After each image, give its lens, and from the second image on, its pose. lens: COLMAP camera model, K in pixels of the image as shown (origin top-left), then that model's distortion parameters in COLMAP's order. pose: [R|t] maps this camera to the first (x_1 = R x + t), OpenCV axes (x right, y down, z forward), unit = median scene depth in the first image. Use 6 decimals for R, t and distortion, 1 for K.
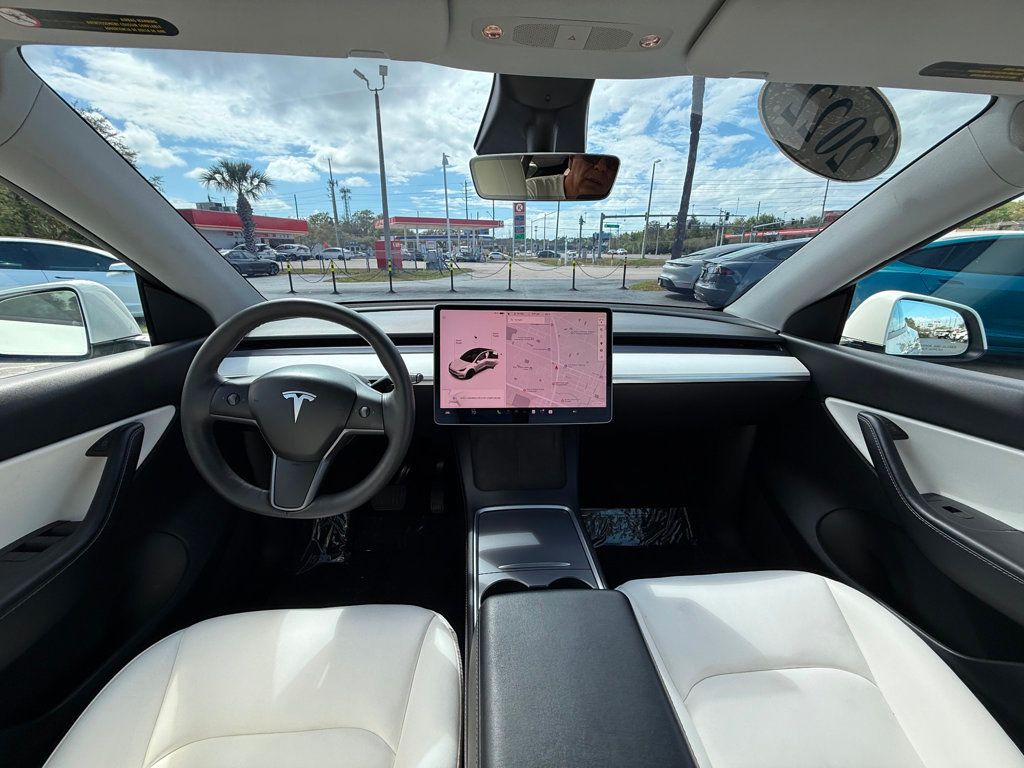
lens RADIAL K [[405.2, 0, 513.6], [0, 405.2, 379.5], [0, 0, 1]] dist [0.010335, -0.000134]
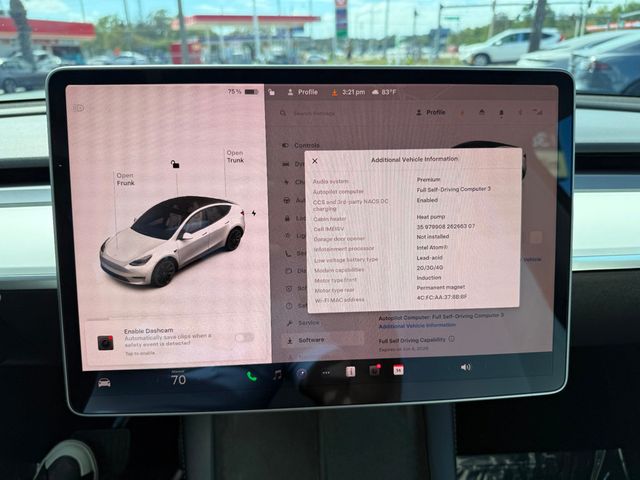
lens RADIAL K [[460.7, 0, 324.2], [0, 460.7, 238.3], [0, 0, 1]] dist [0.004840, -0.001717]
pose [[0.999421, -0.015674, -0.030212, 0.024229], [0.017870, 0.997110, 0.073838, -0.040372], [0.028967, -0.074335, 0.996813, 0.360275]]
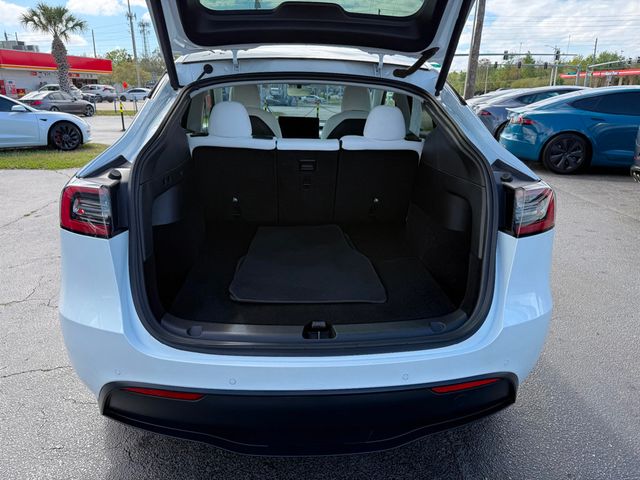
lens RADIAL K [[460.7, 0, 324.2], [0, 460.7, 238.3], [0, 0, 1]] dist [0.004840, -0.001717]
pose [[0.999923, 0.006598, -0.010532, 0.224644], [-0.006564, 0.999973, 0.003203, 0.700638], [0.010552, -0.003134, 0.999939, -2.509742]]
